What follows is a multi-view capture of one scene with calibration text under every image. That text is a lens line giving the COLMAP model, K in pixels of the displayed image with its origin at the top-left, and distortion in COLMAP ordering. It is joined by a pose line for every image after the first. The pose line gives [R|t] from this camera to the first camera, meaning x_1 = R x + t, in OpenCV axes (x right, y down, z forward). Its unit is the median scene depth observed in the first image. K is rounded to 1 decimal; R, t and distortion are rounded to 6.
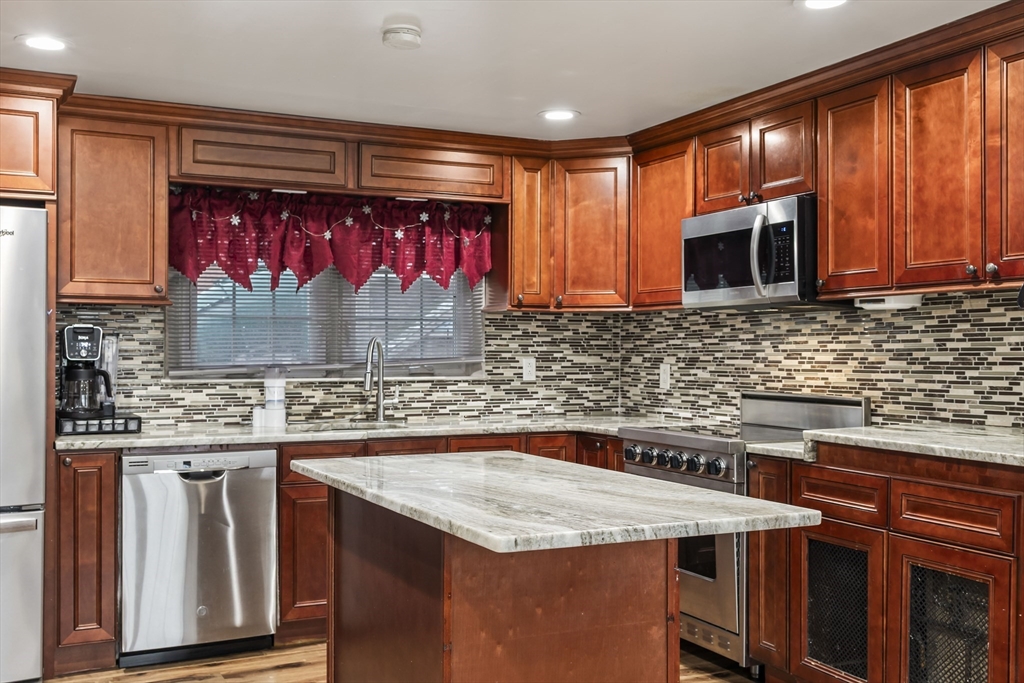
lens RADIAL K [[1041.8, 0, 499.9], [0, 1041.8, 349.8], [0, 0, 1]] dist [0.021524, 0.000000]
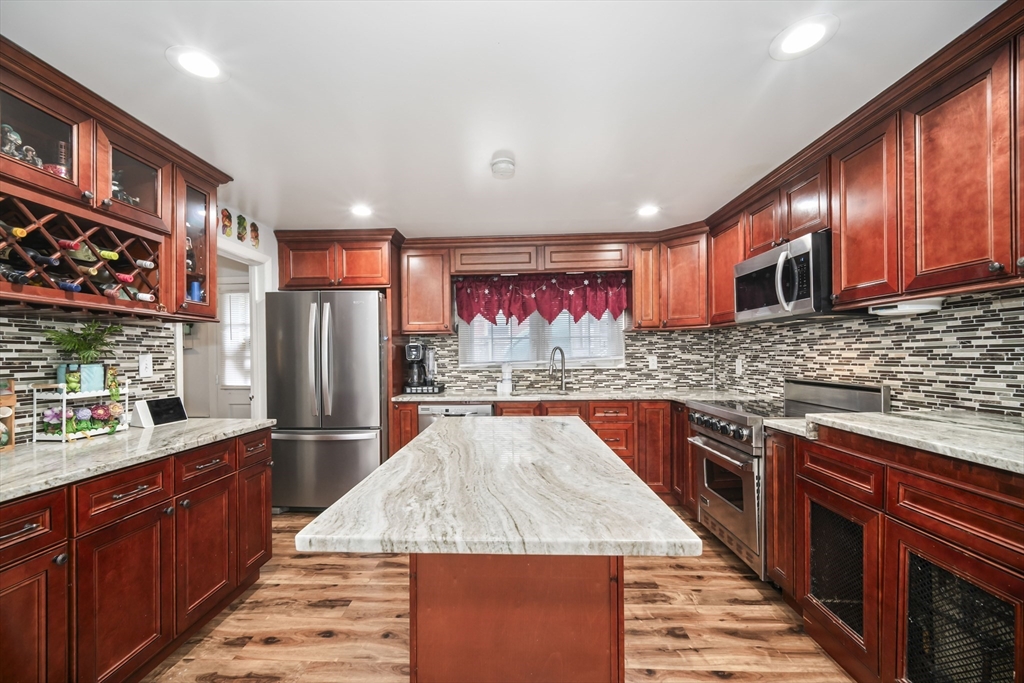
lens RADIAL K [[411.9, 0, 496.7], [0, 411.9, 358.7], [0, 0, 1]] dist [0.000586, 0.000658]
pose [[0.880592, -0.008196, -0.473804, 0.164227], [0.015013, 0.999831, 0.010607, 0.000389], [0.473637, -0.016454, 0.880566, 0.321448]]
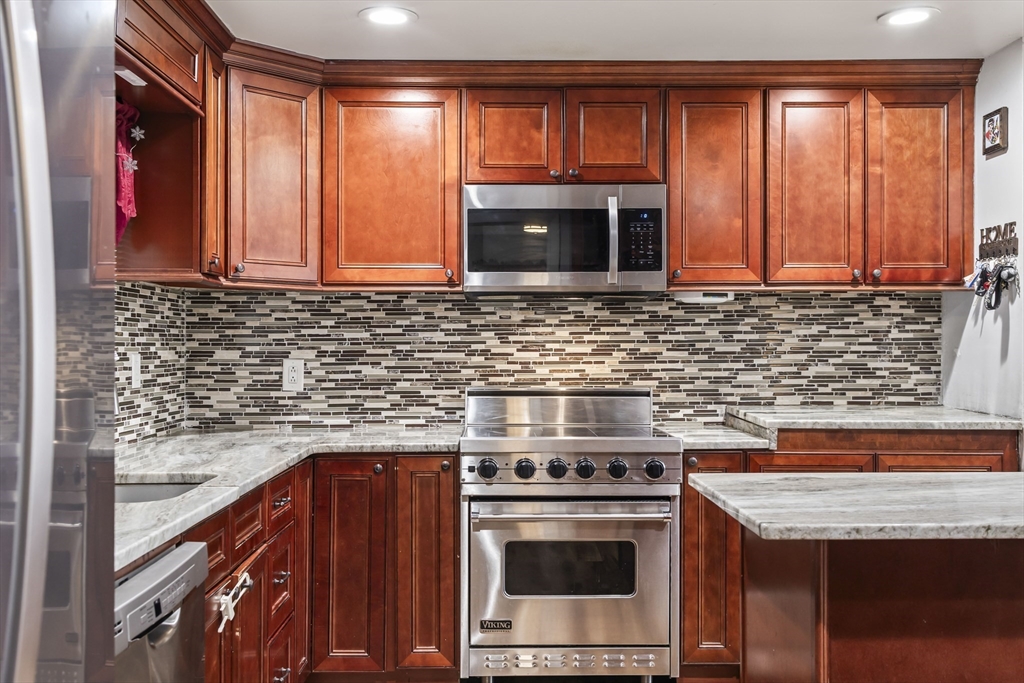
lens RADIAL K [[1041.8, 0, 504.8], [0, 1041.8, 348.4], [0, 0, 1]] dist [0.021524, 0.000000]
pose [[0.418426, -0.005088, 0.908237, -0.610286], [0.000803, 0.999986, 0.005232, 0.001641], [-0.908251, -0.001460, 0.418424, 0.663583]]
